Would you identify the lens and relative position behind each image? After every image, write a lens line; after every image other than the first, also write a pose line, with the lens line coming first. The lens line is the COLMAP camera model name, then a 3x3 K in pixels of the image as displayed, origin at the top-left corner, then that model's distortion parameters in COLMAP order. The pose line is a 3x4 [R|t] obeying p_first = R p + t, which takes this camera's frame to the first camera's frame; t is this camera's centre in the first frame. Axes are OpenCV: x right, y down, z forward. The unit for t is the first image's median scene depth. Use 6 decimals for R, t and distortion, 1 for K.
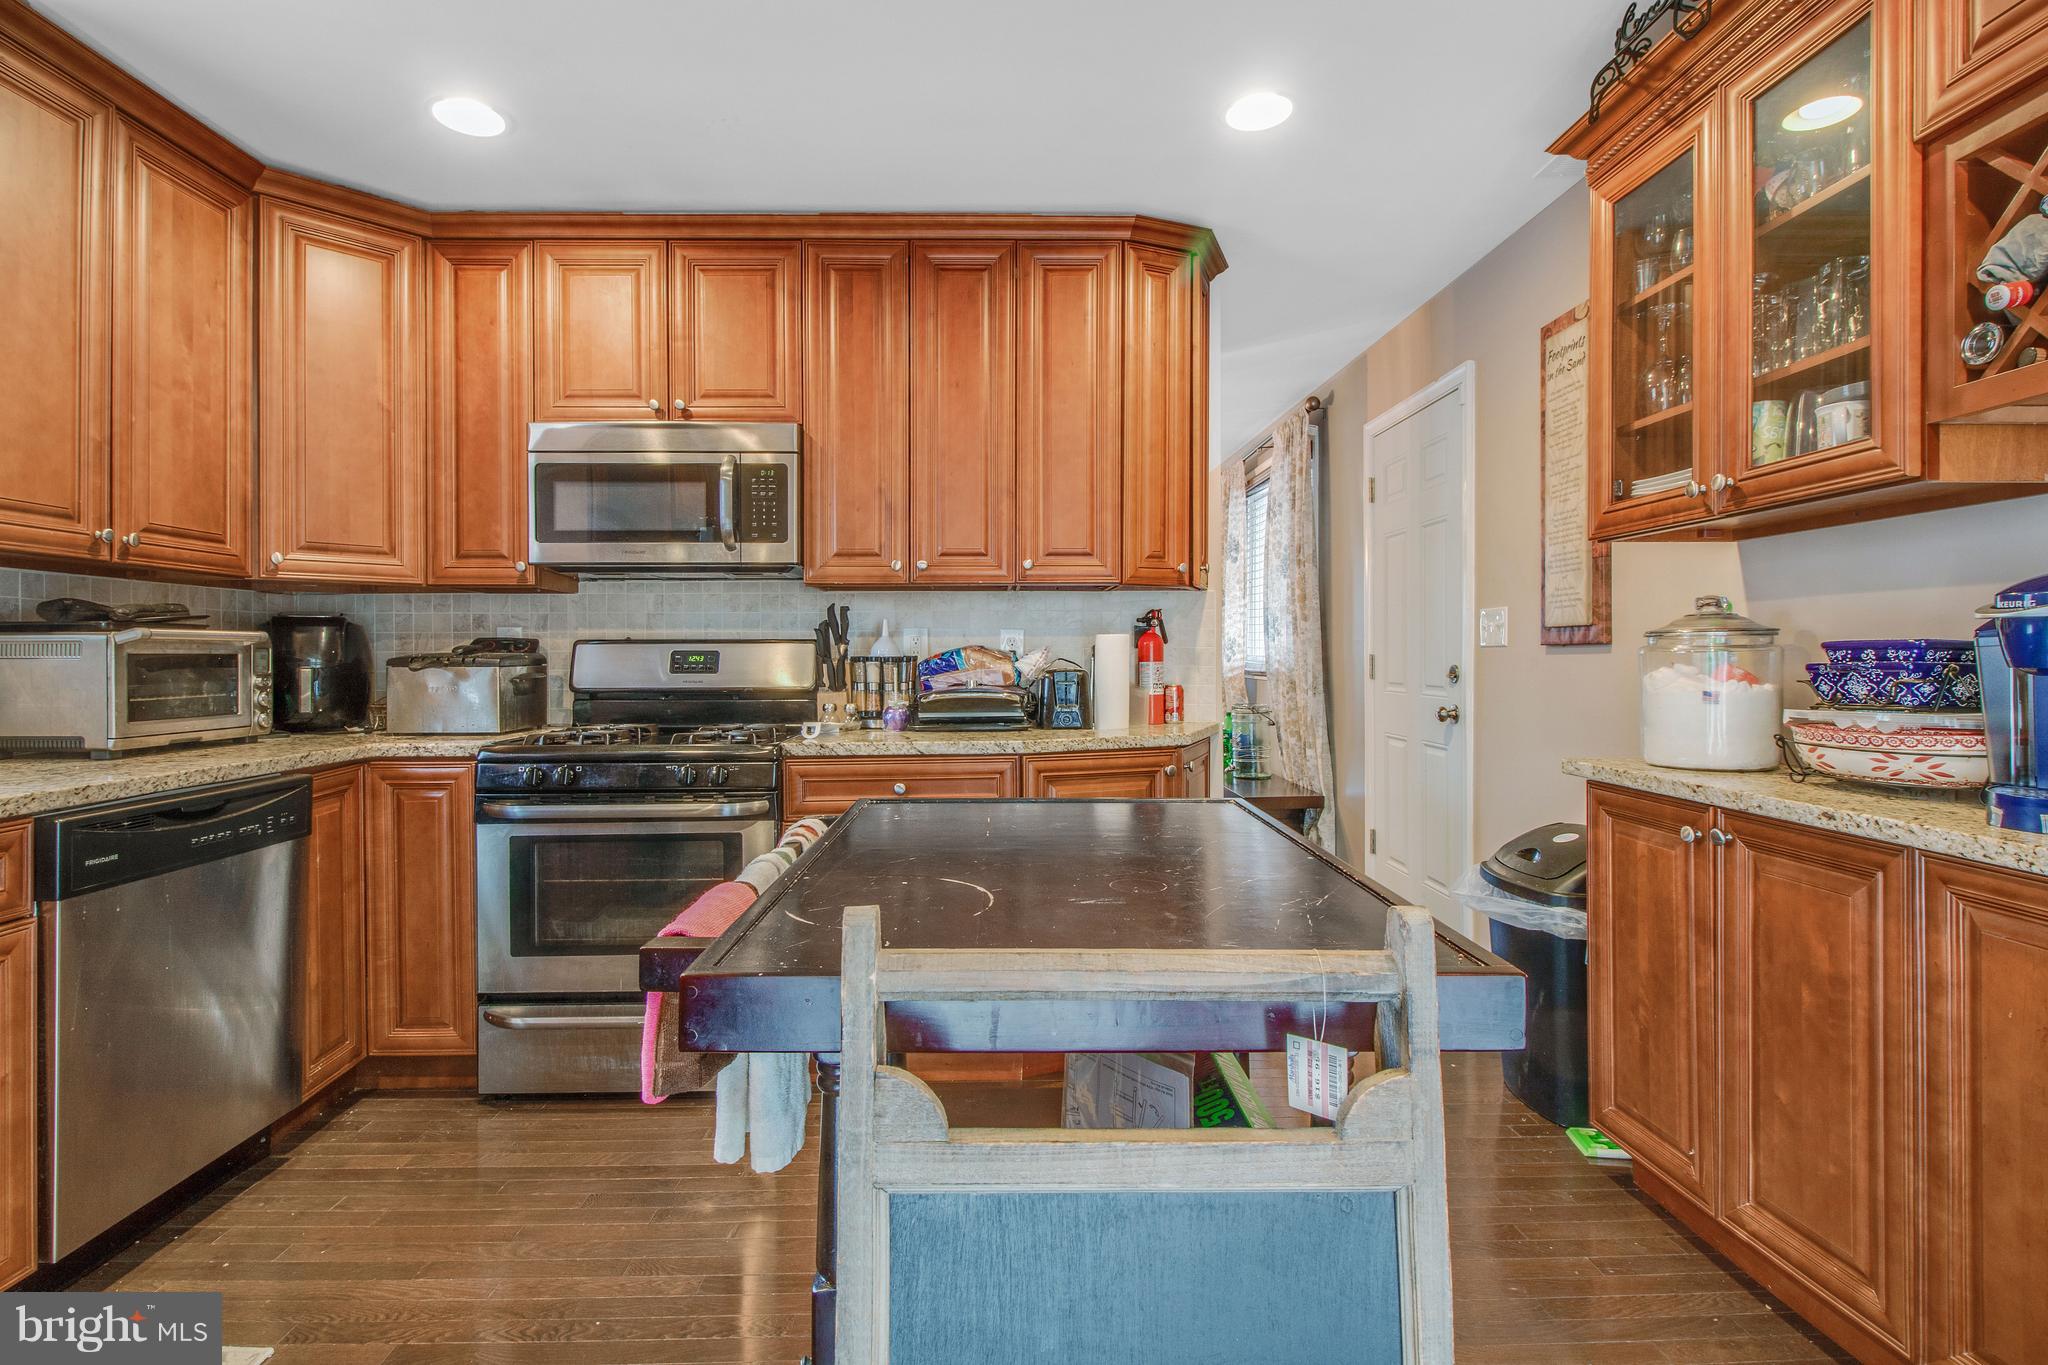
lens RADIAL K [[954.2, 0, 1032.8], [0, 954.2, 633.9], [0, 0, 1]] dist [-0.002805, -0.000526]
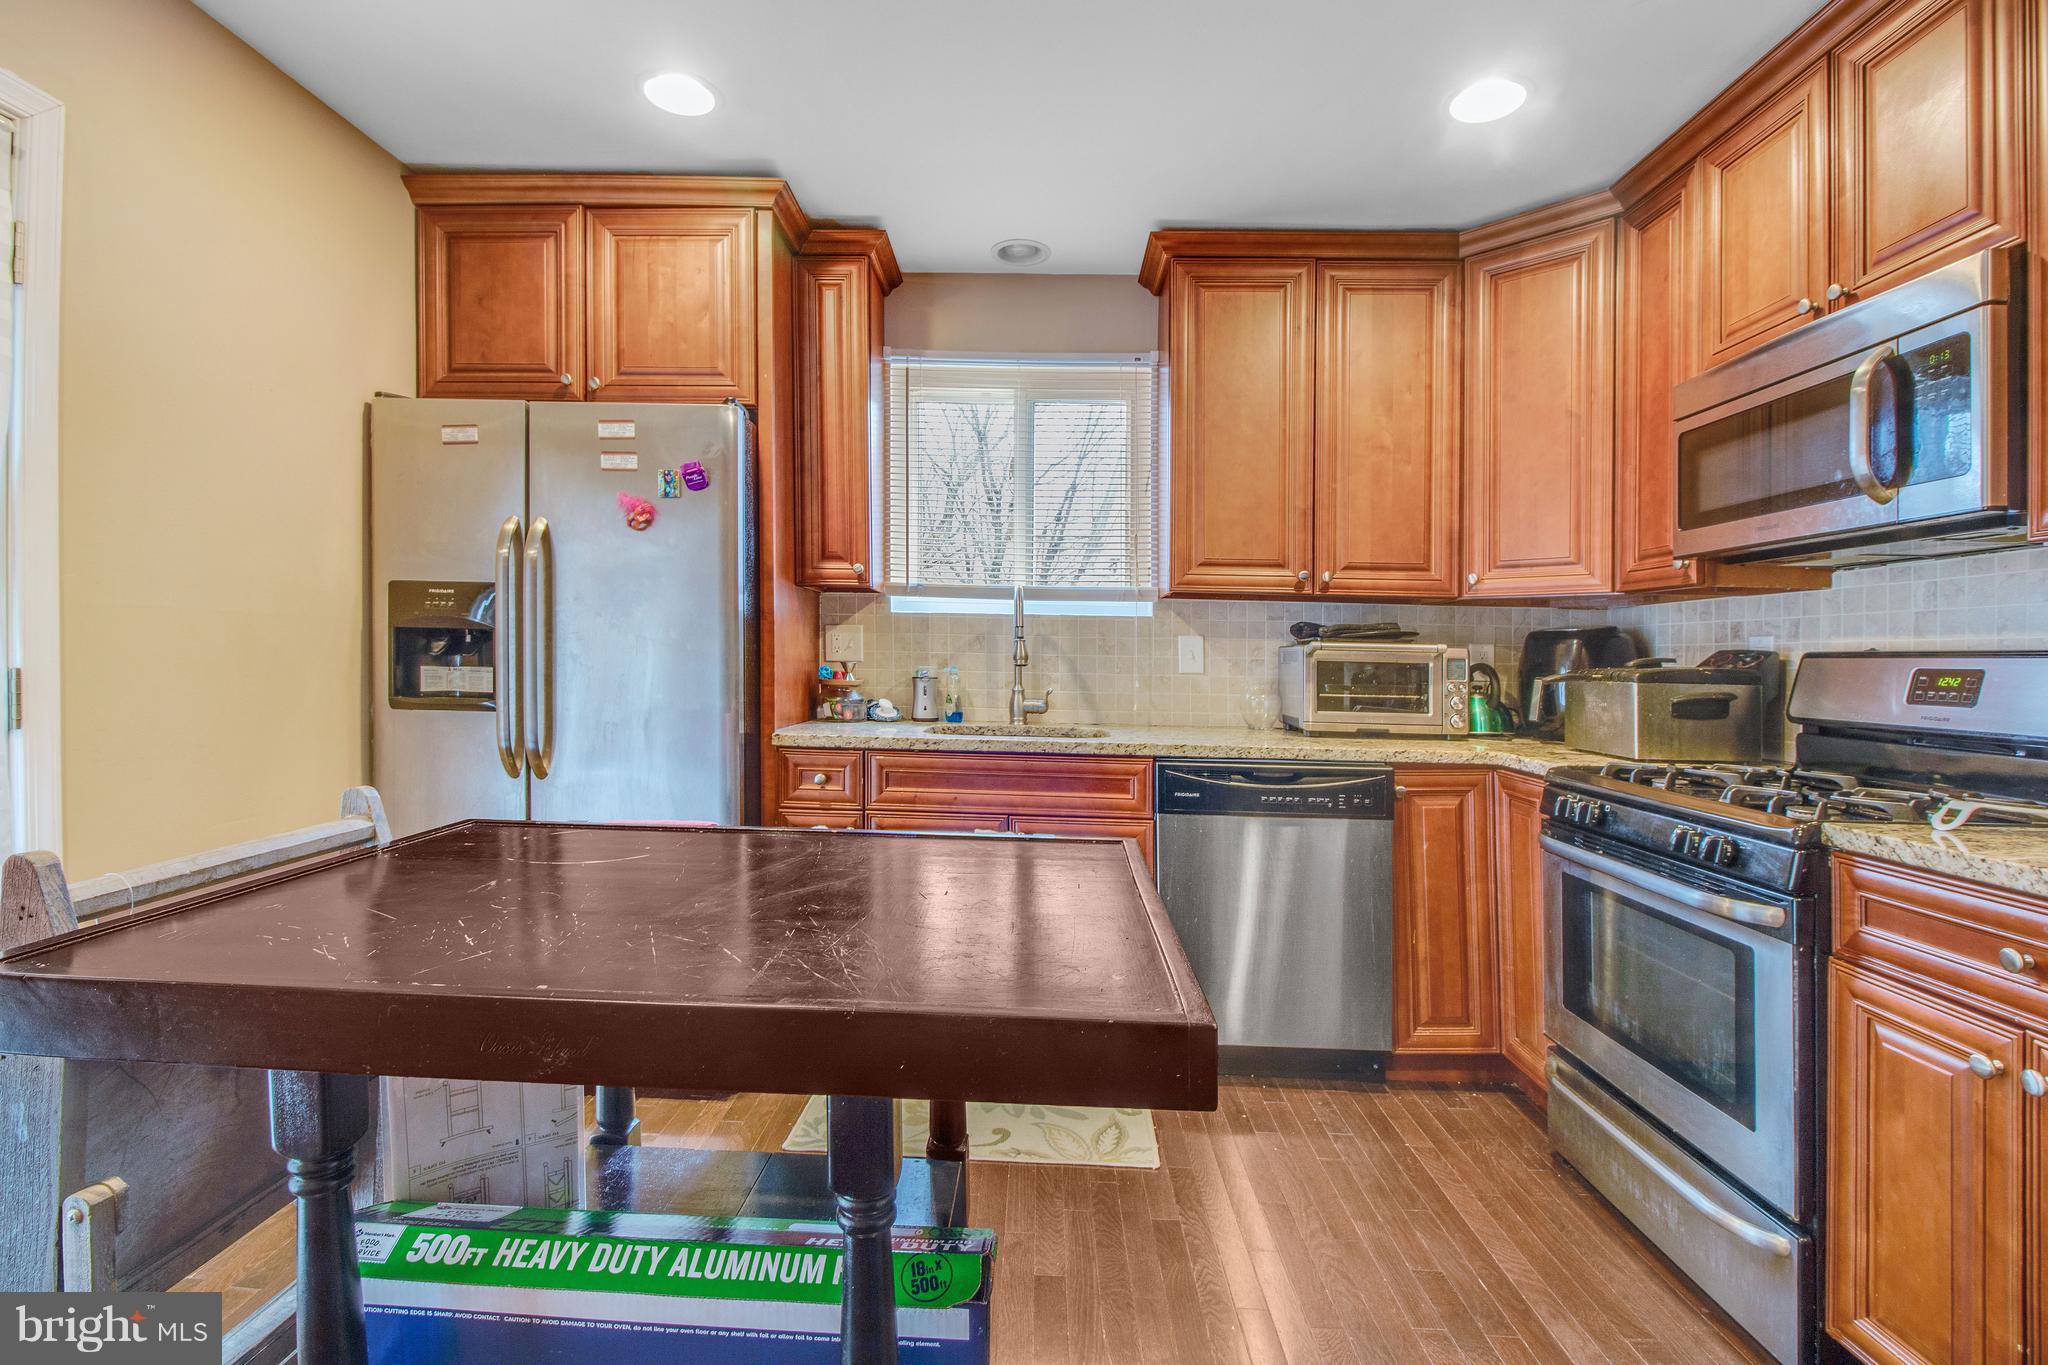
lens RADIAL K [[954.2, 0, 1025.9], [0, 954.2, 669.7], [0, 0, 1]] dist [-0.002805, -0.000526]
pose [[-0.053629, 0.014833, -0.998451, 0.357536], [-0.000086, 0.999890, 0.014859, 0.010918], [0.998561, 0.000882, -0.053622, 0.541123]]
